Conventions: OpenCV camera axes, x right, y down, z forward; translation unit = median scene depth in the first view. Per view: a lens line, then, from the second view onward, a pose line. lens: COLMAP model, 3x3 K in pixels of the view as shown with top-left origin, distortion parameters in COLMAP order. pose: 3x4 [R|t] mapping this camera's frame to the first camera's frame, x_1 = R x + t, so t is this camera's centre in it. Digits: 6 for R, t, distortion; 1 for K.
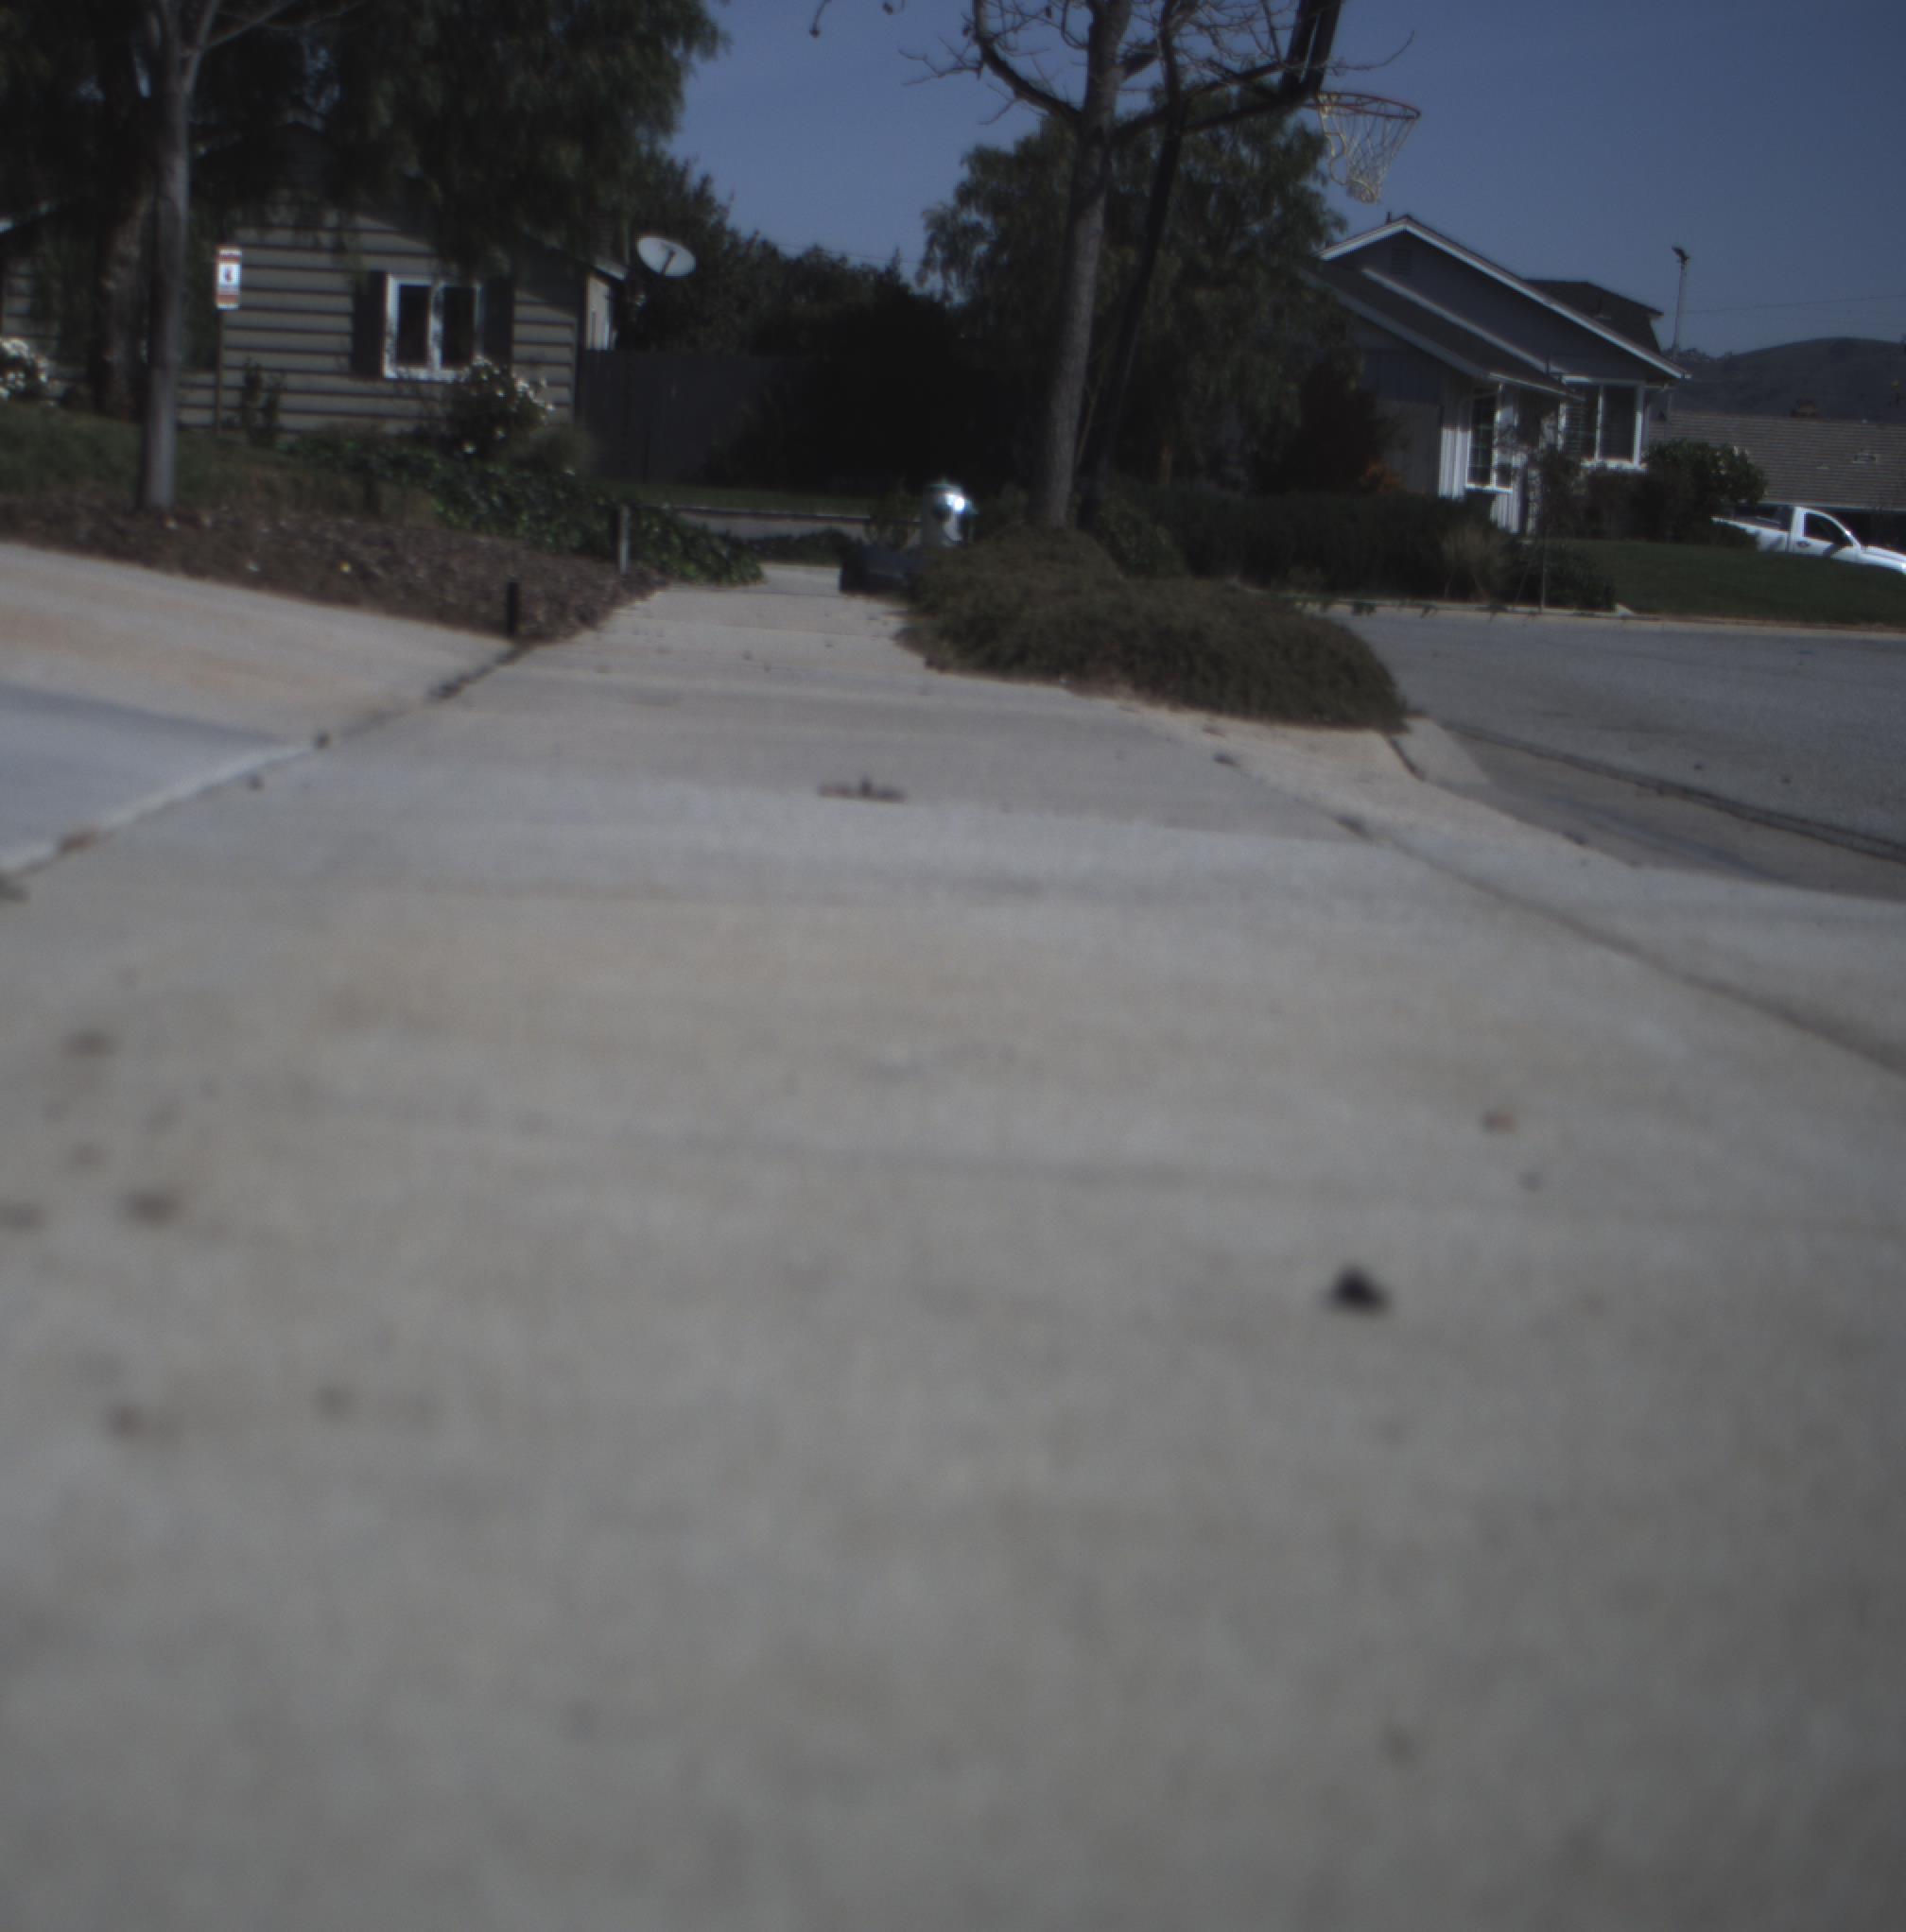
lens RADIAL K [[4212.7, 0, 728.2], [0, 4212.7, 961.5], [0, 0, 1]] dist [-0.175742, 0.719666]
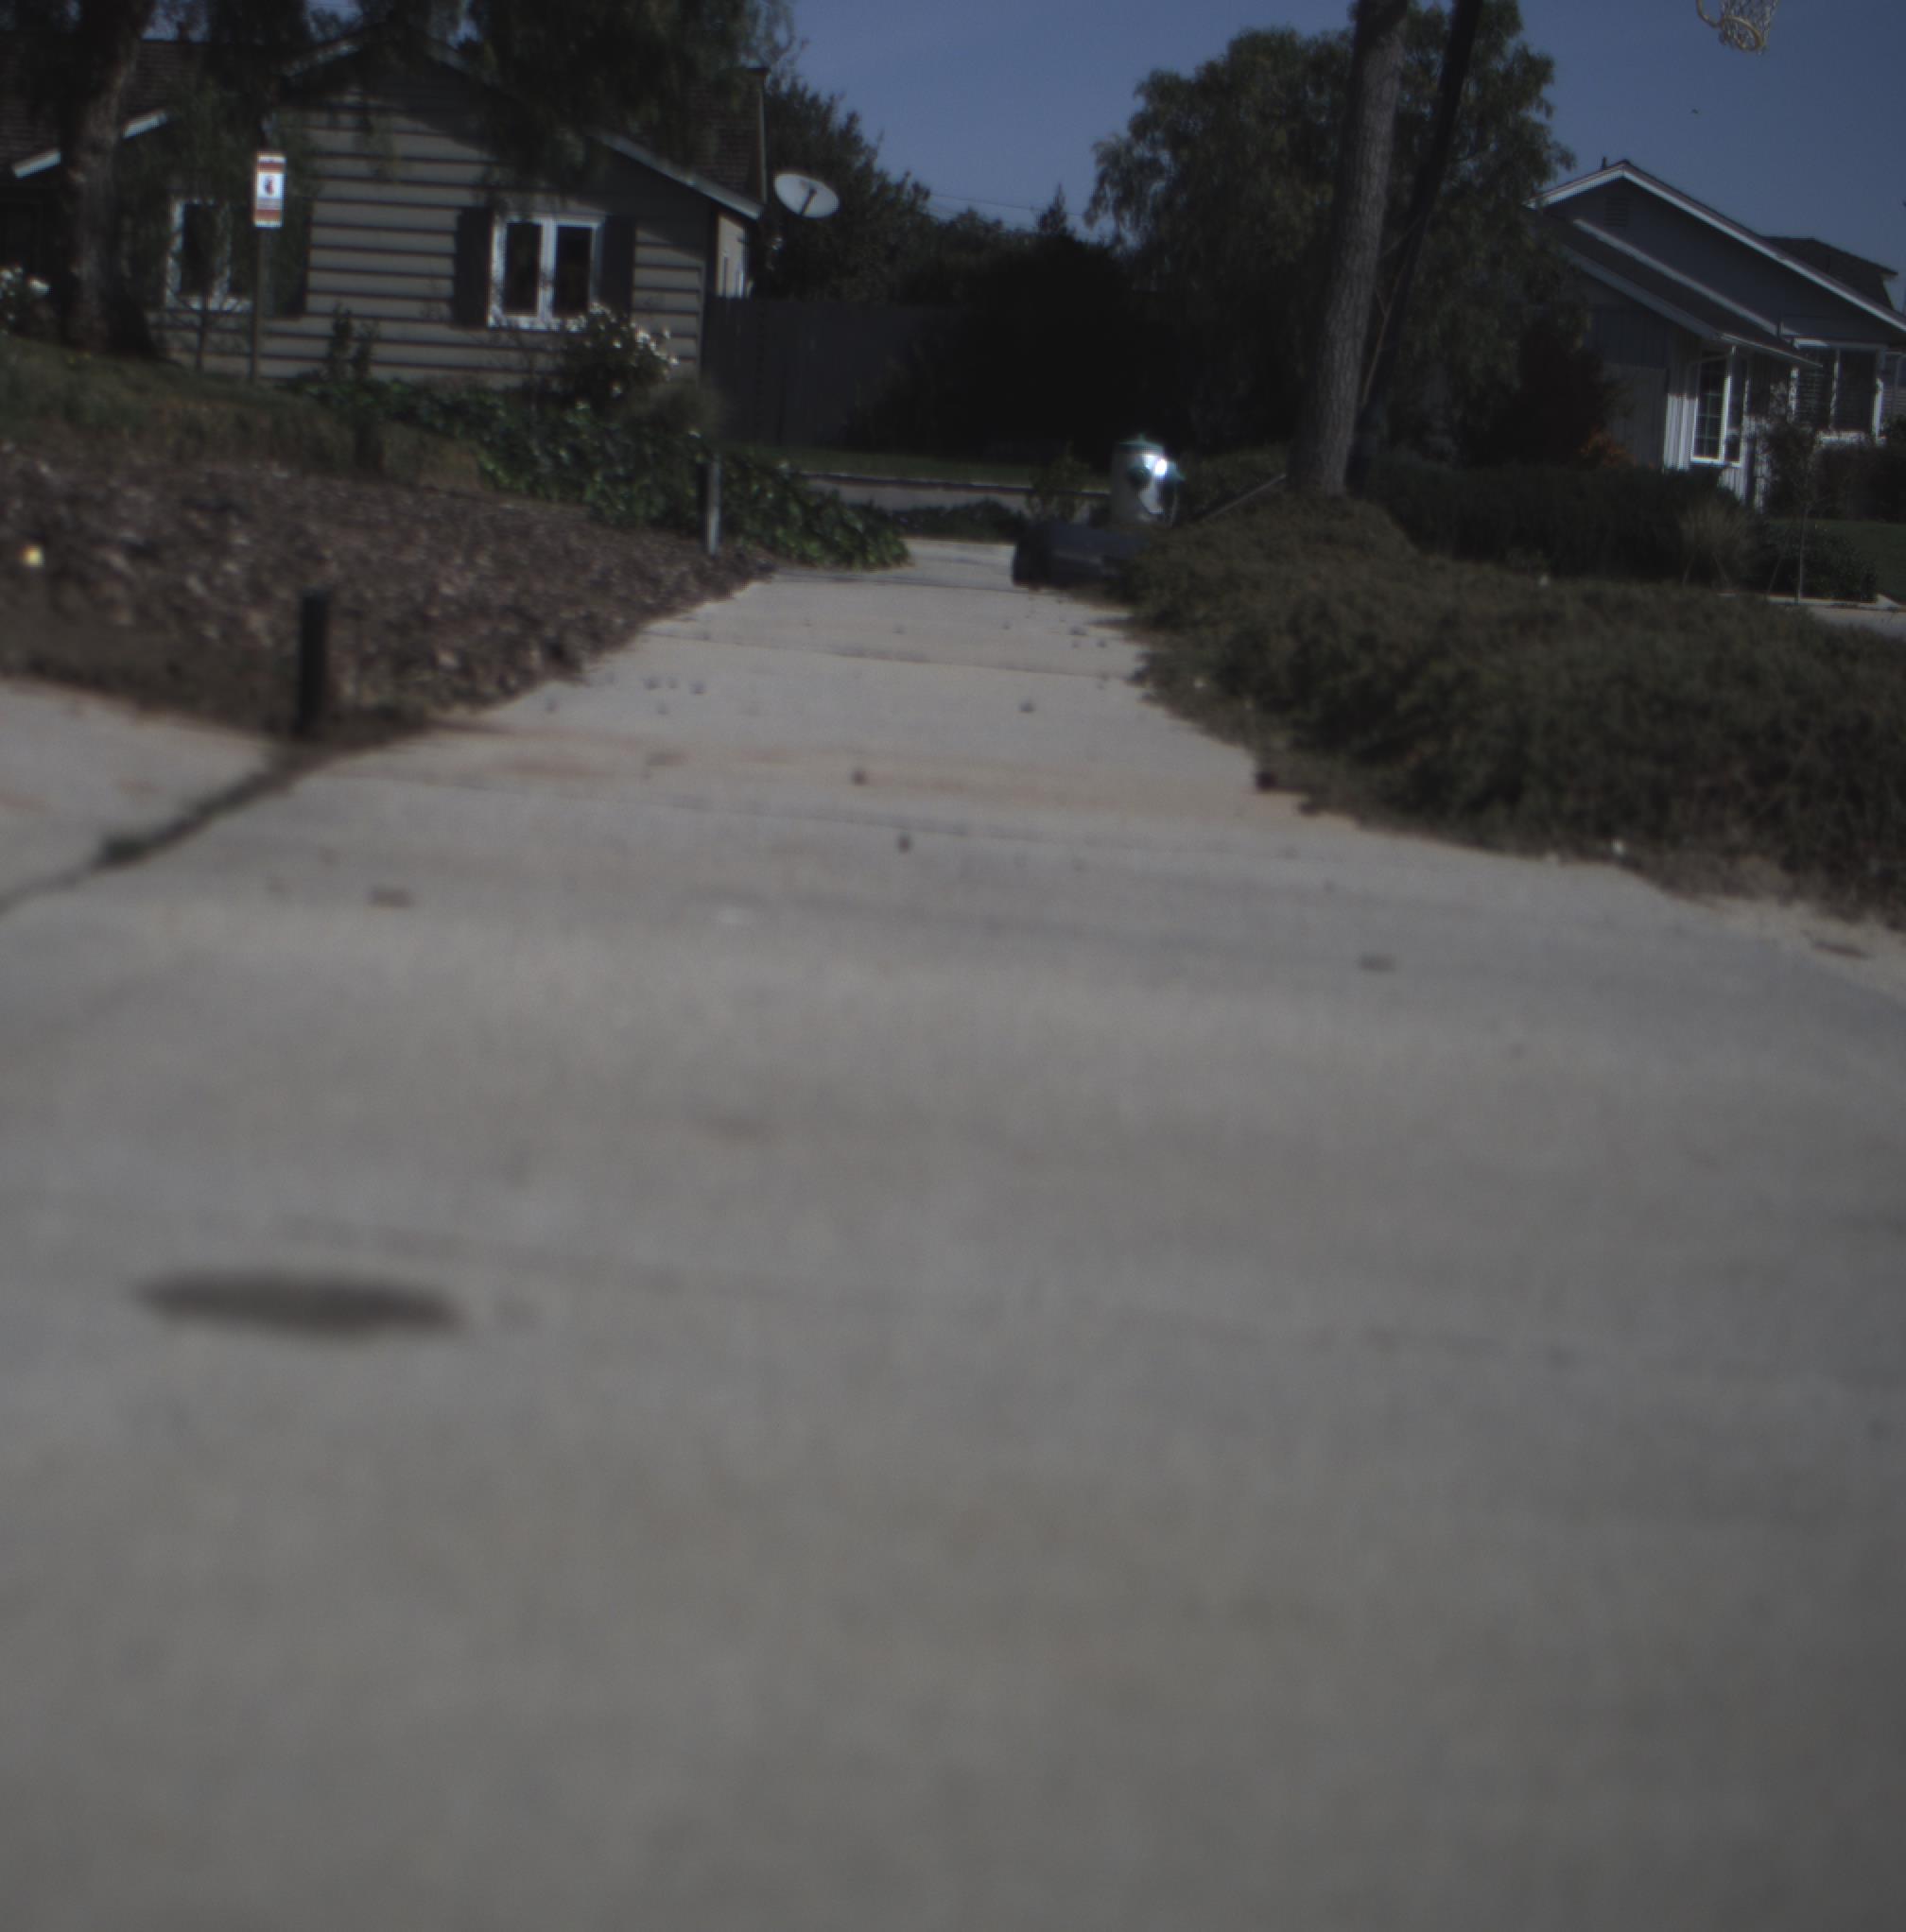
lens RADIAL K [[4212.7, 0, 728.2], [0, 4212.7, 961.5], [0, 0, 1]] dist [-0.175742, 0.719666]
pose [[0.999345, 0.012340, -0.034010, 0.001120], [-0.012113, 0.999903, 0.006871, -0.010681], [0.034091, -0.006454, 0.999398, 0.108464]]
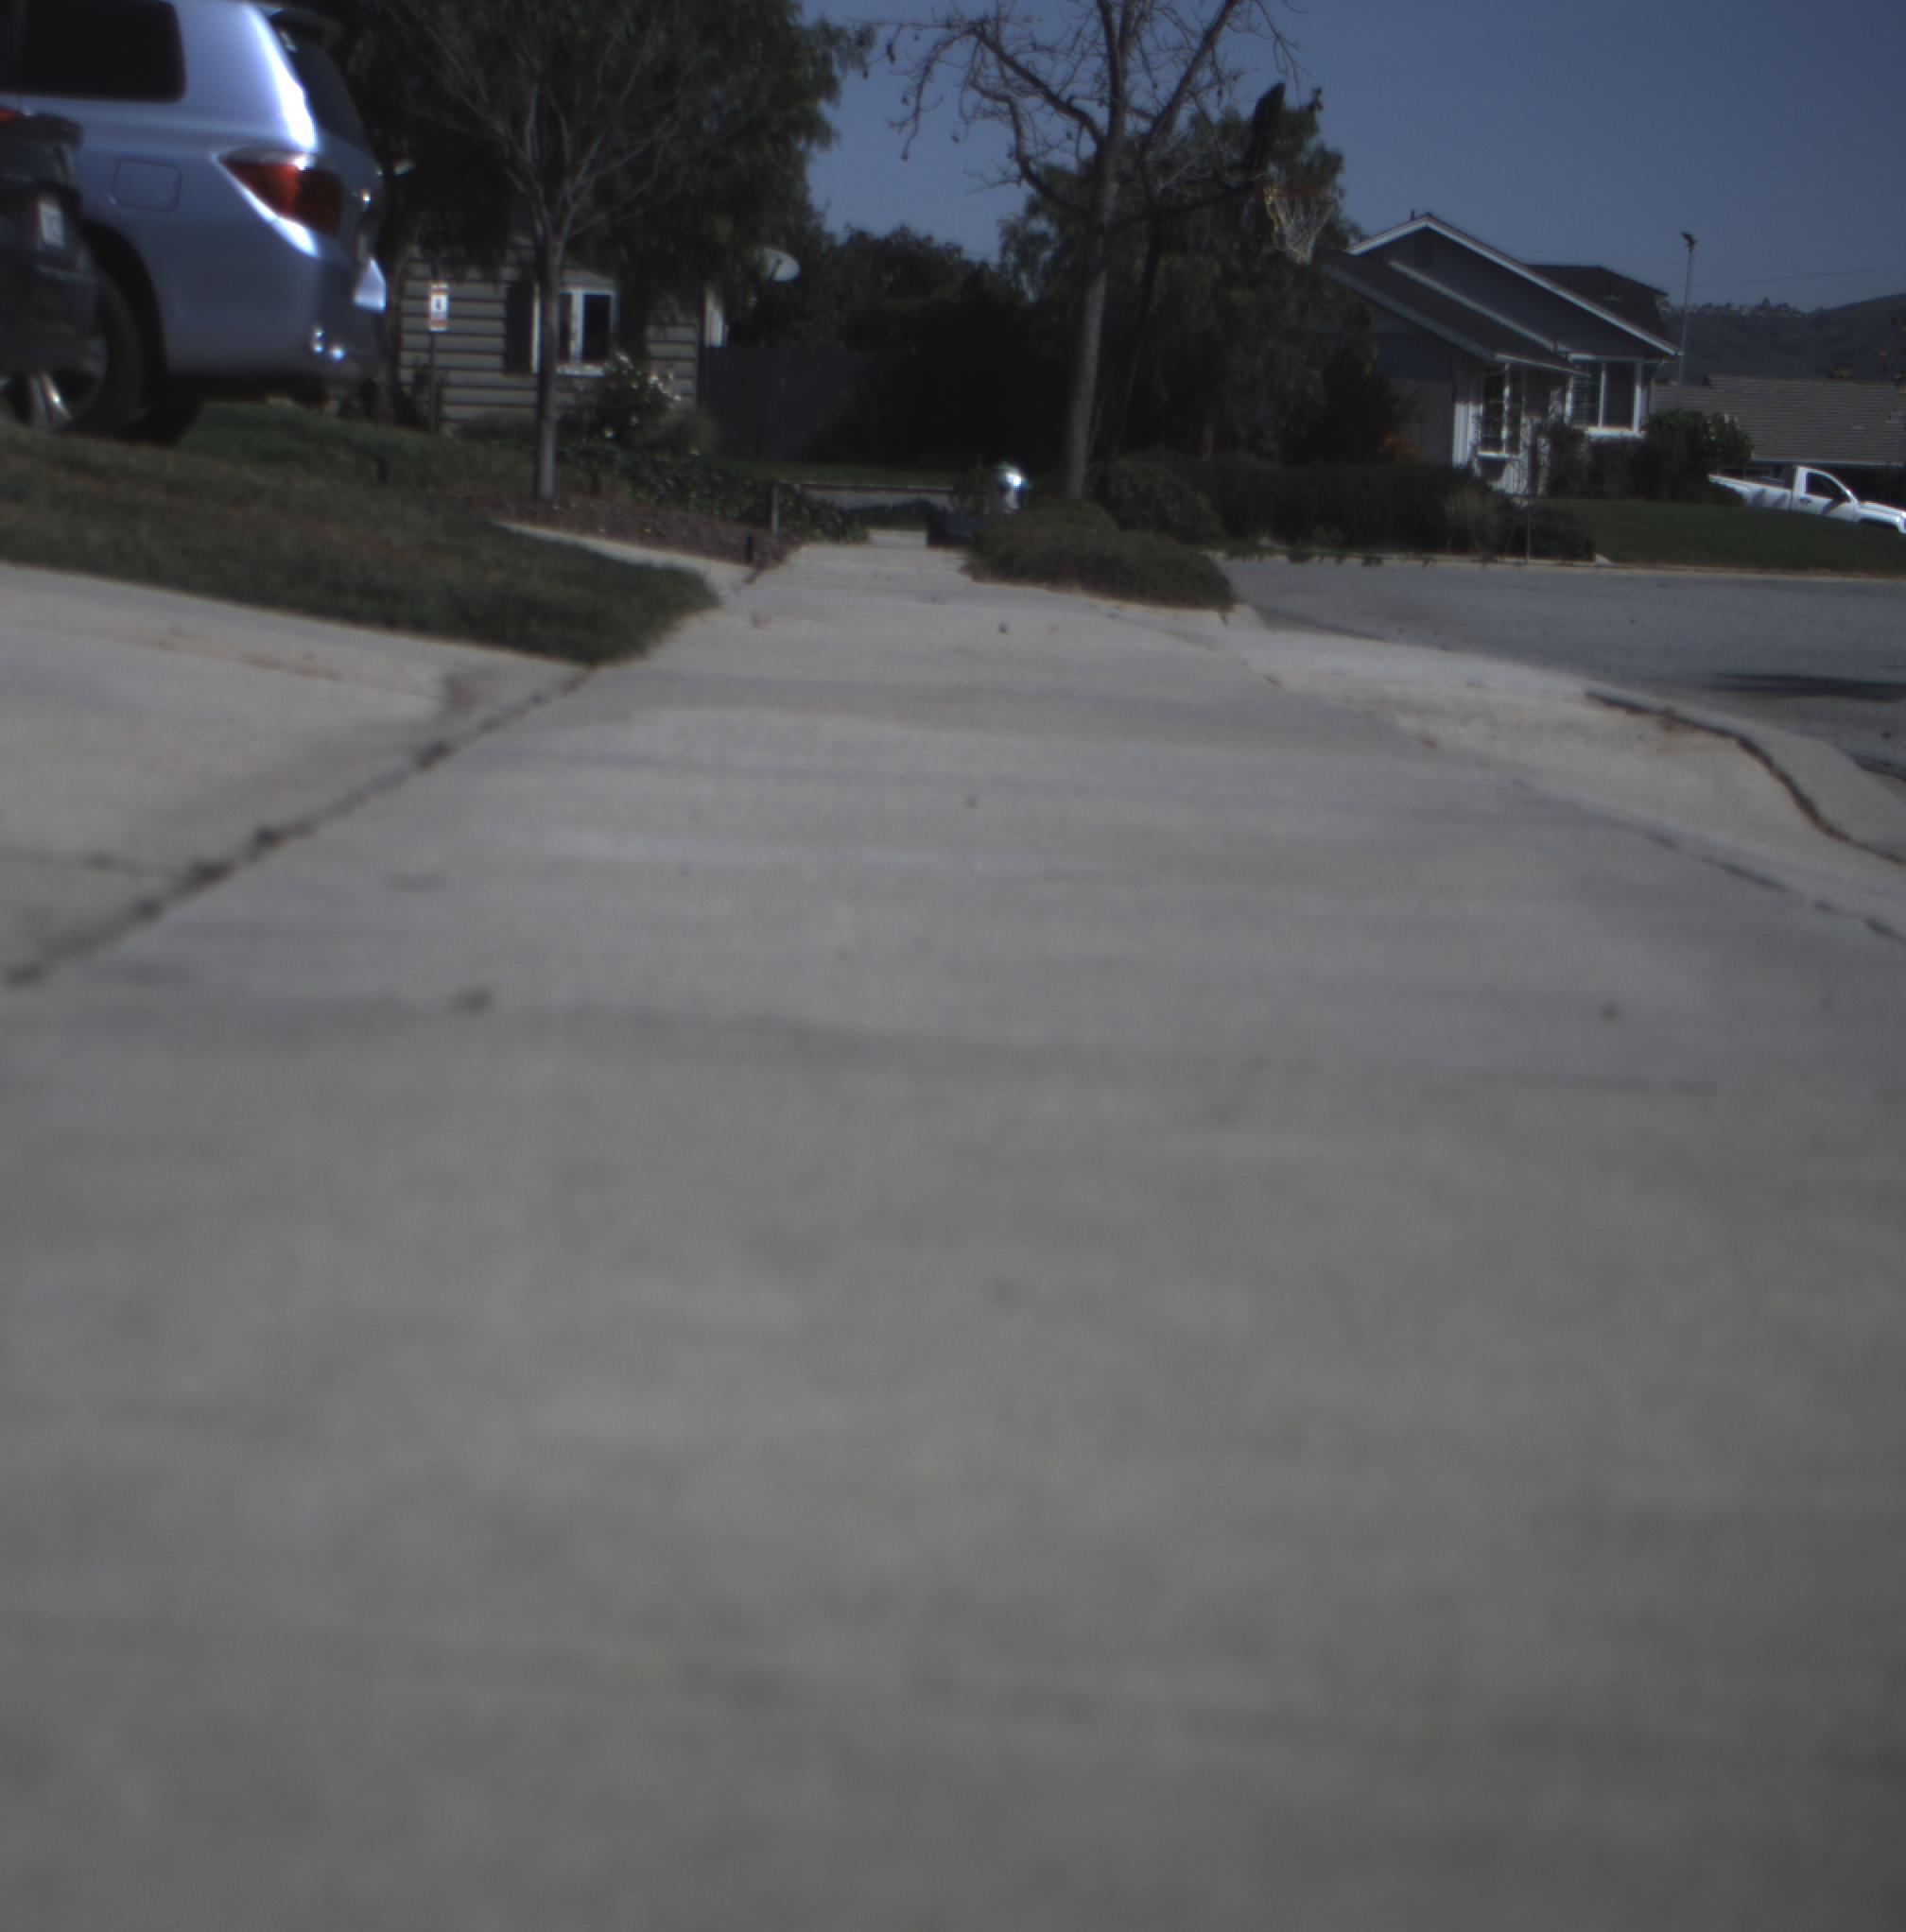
lens RADIAL K [[4212.7, 0, 728.2], [0, 4212.7, 961.5], [0, 0, 1]] dist [-0.175742, 0.719666]
pose [[0.999694, -0.010626, -0.022346, -0.003973], [0.010789, 0.999916, 0.007197, 0.015987], [0.022267, -0.007436, 0.999724, -0.163043]]
